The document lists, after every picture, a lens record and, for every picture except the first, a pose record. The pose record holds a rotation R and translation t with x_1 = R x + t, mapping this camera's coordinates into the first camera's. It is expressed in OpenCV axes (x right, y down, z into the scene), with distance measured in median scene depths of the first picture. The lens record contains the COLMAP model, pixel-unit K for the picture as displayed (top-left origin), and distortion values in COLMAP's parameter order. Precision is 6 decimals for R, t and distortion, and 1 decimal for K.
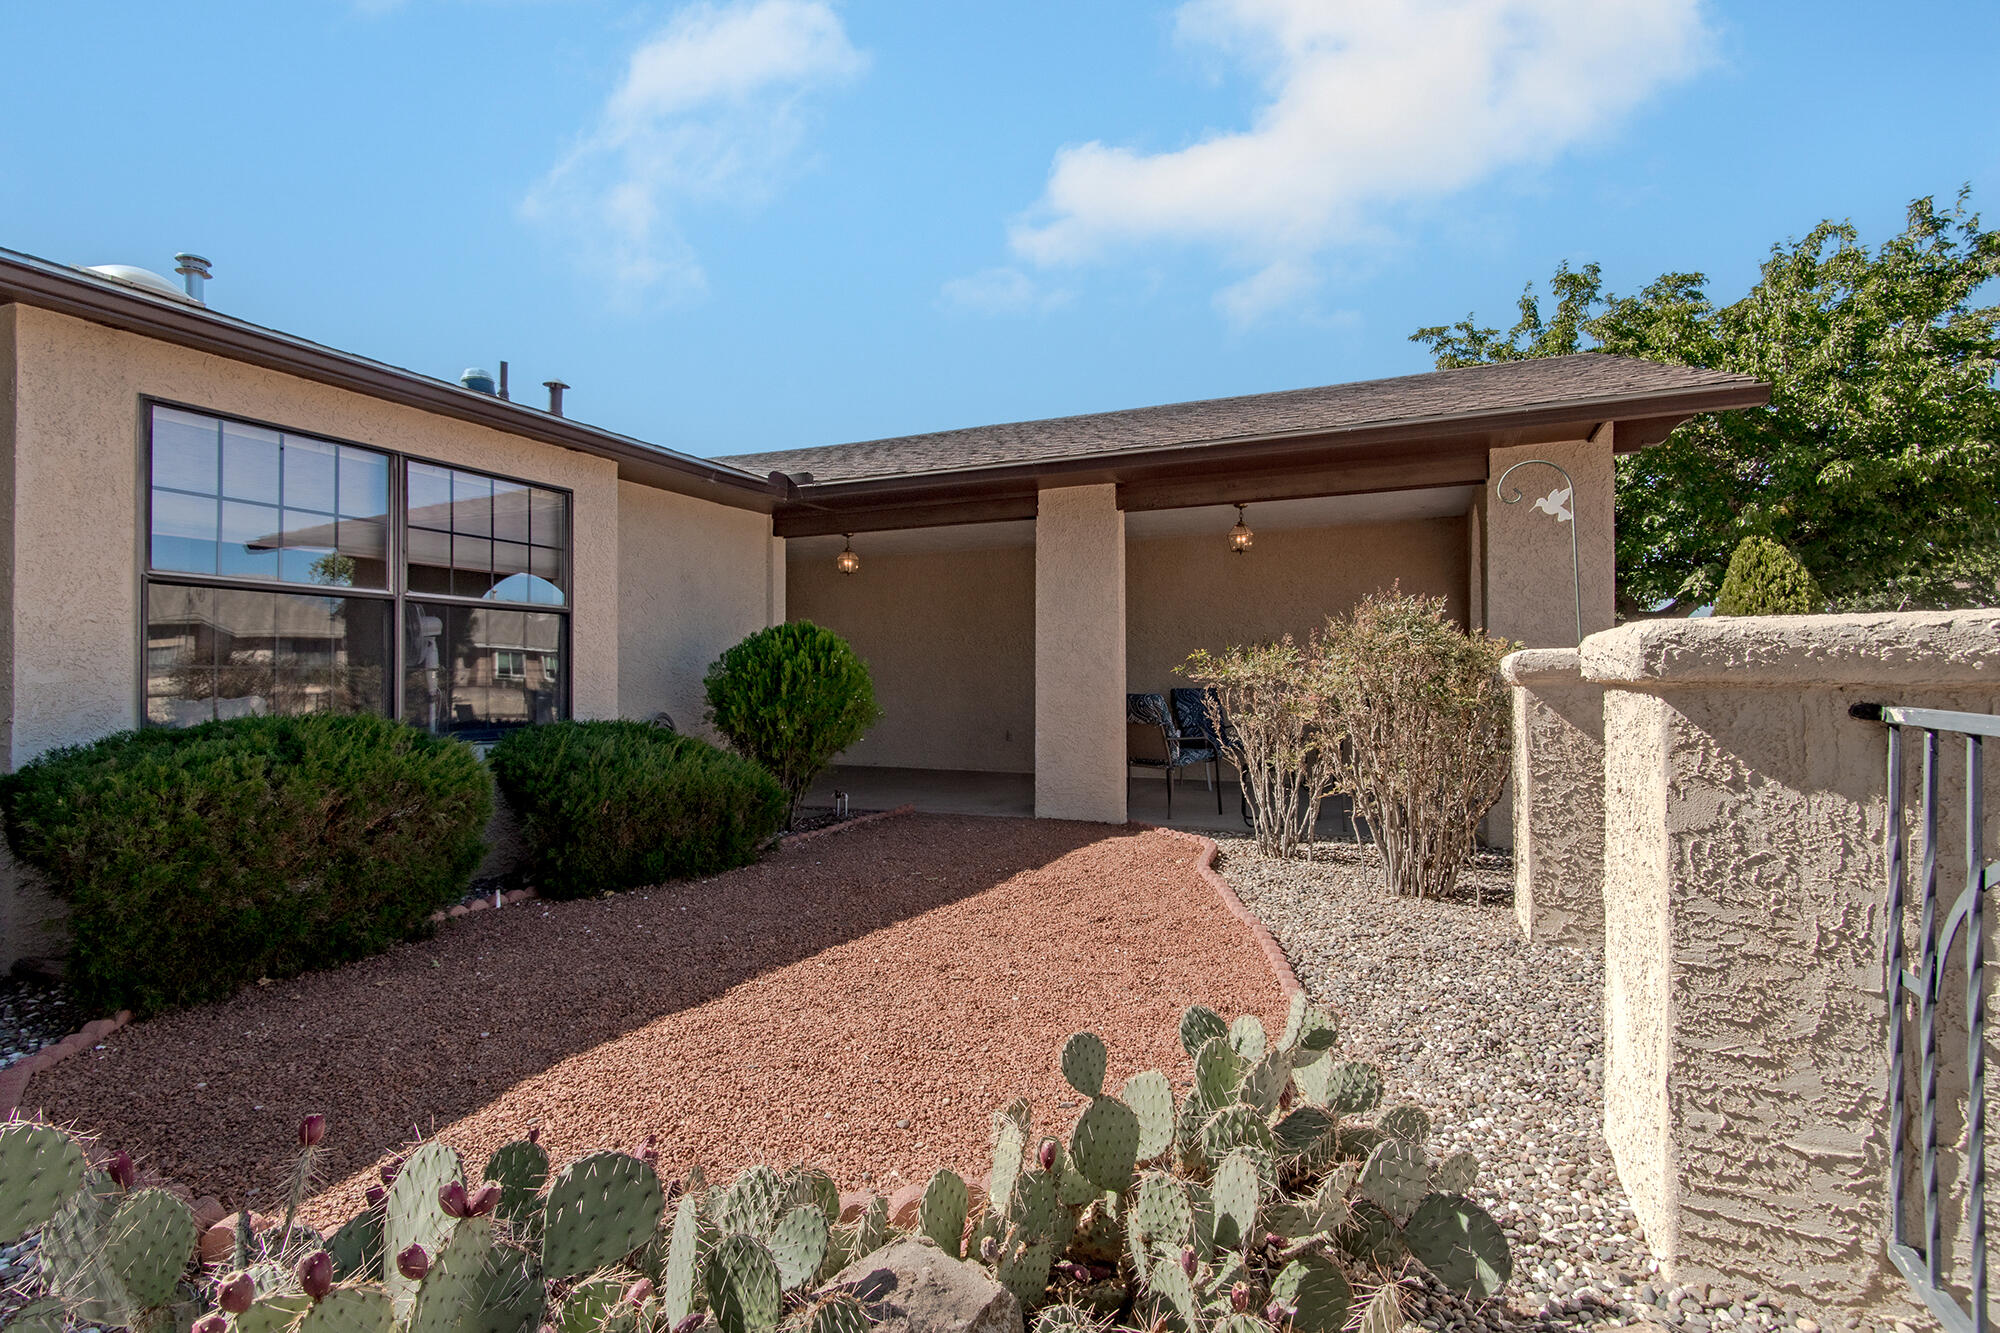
lens RADIAL K [[968.9, 0, 983.6], [0, 968.9, 662.5], [0, 0, 1]] dist [0.024936, -0.008072]
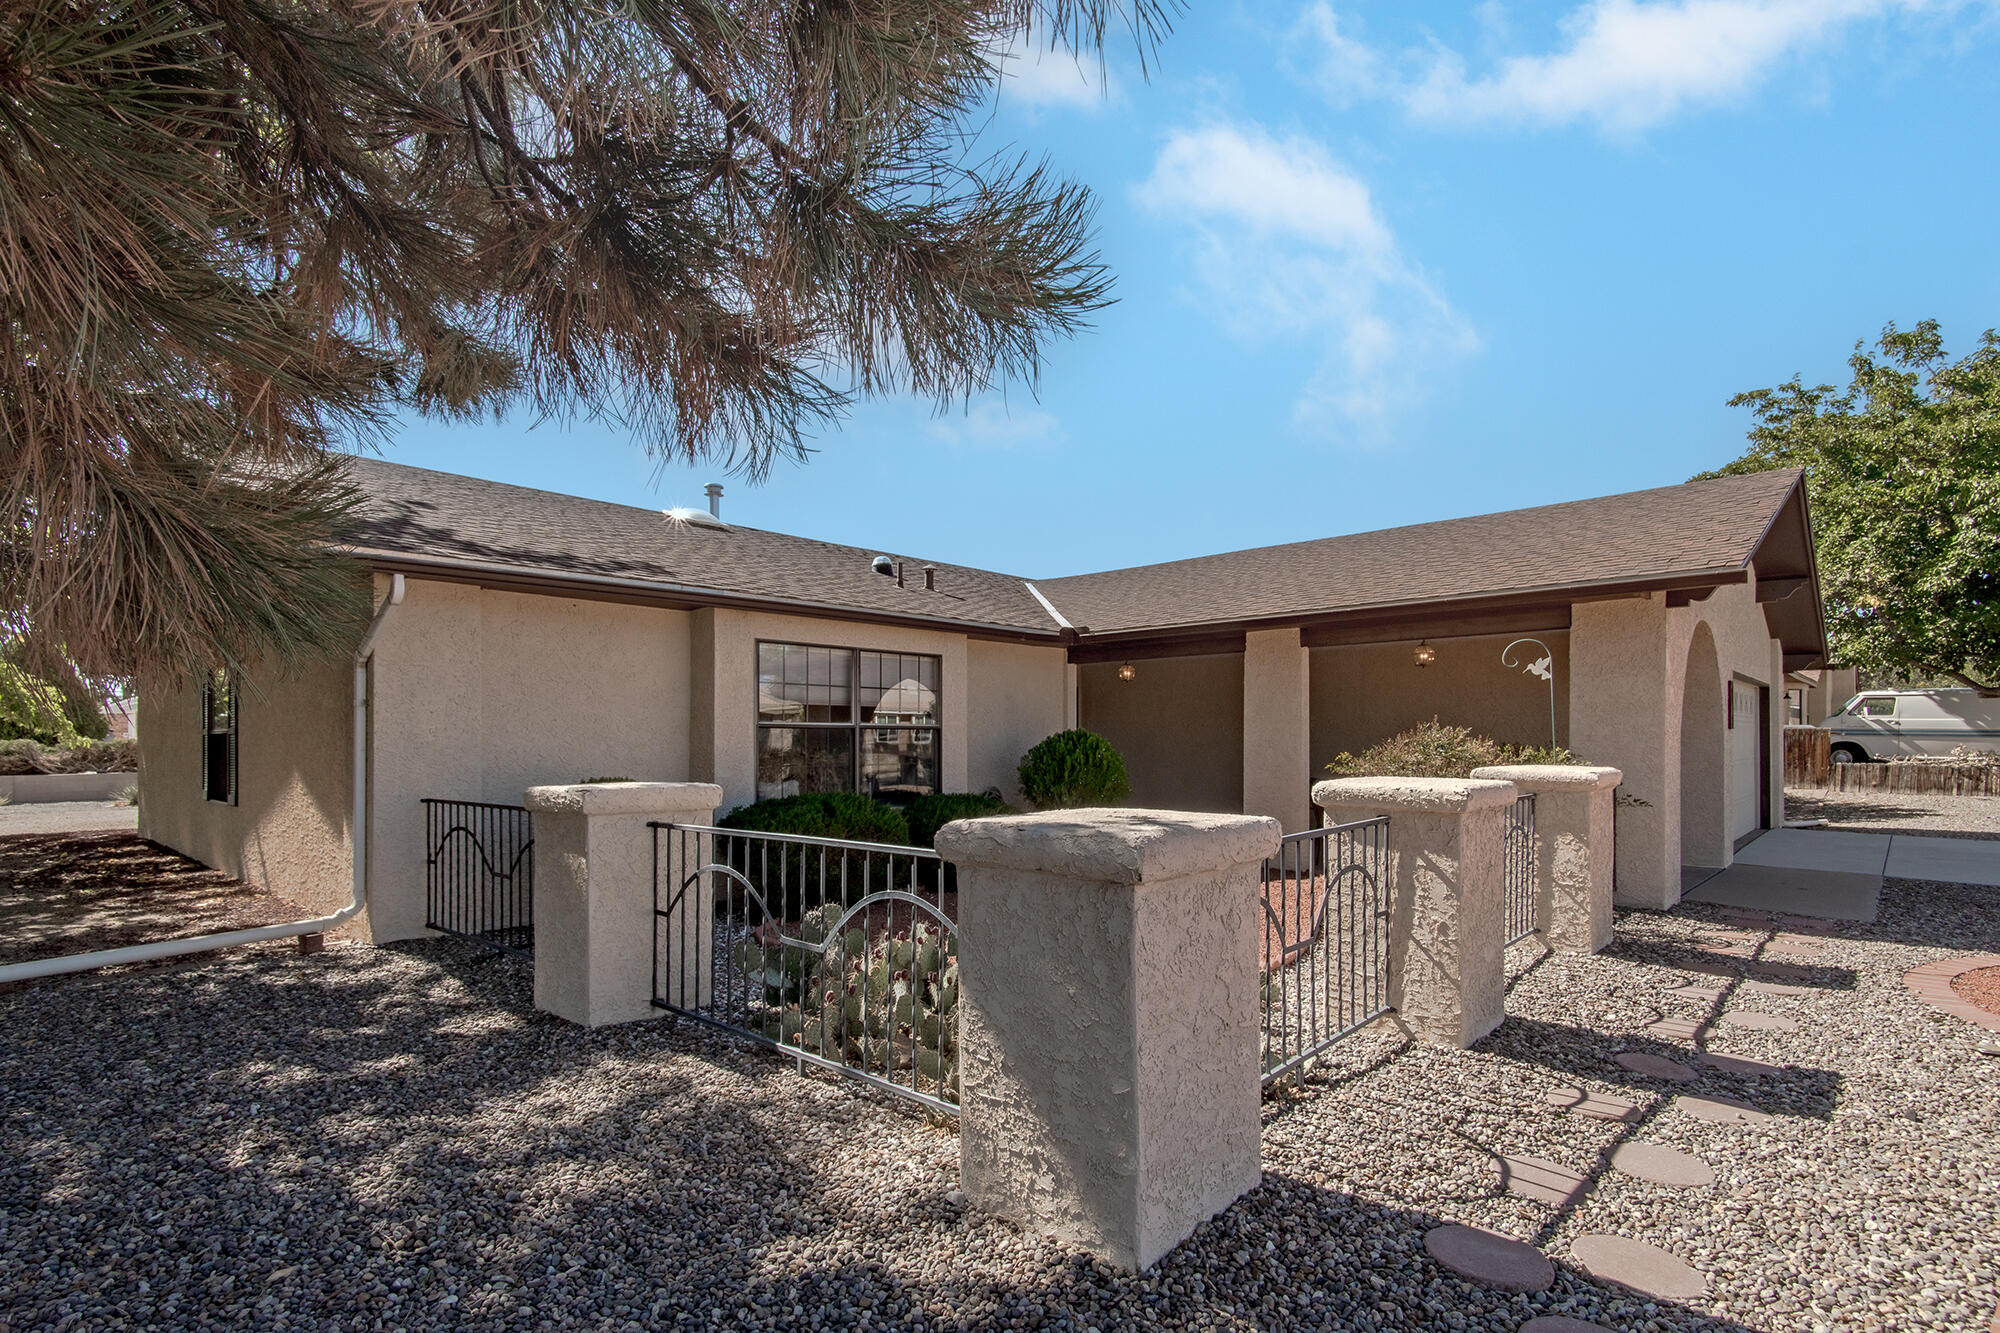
lens RADIAL K [[946.3, 0, 1019.8], [0, 946.3, 725.4], [0, 0, 1]] dist [0.023246, 0.000075]
pose [[0.953439, -0.002427, -0.301577, 0.161482], [0.003630, 0.999988, 0.003431, -0.050354], [0.301565, -0.004366, 0.953436, -0.420546]]
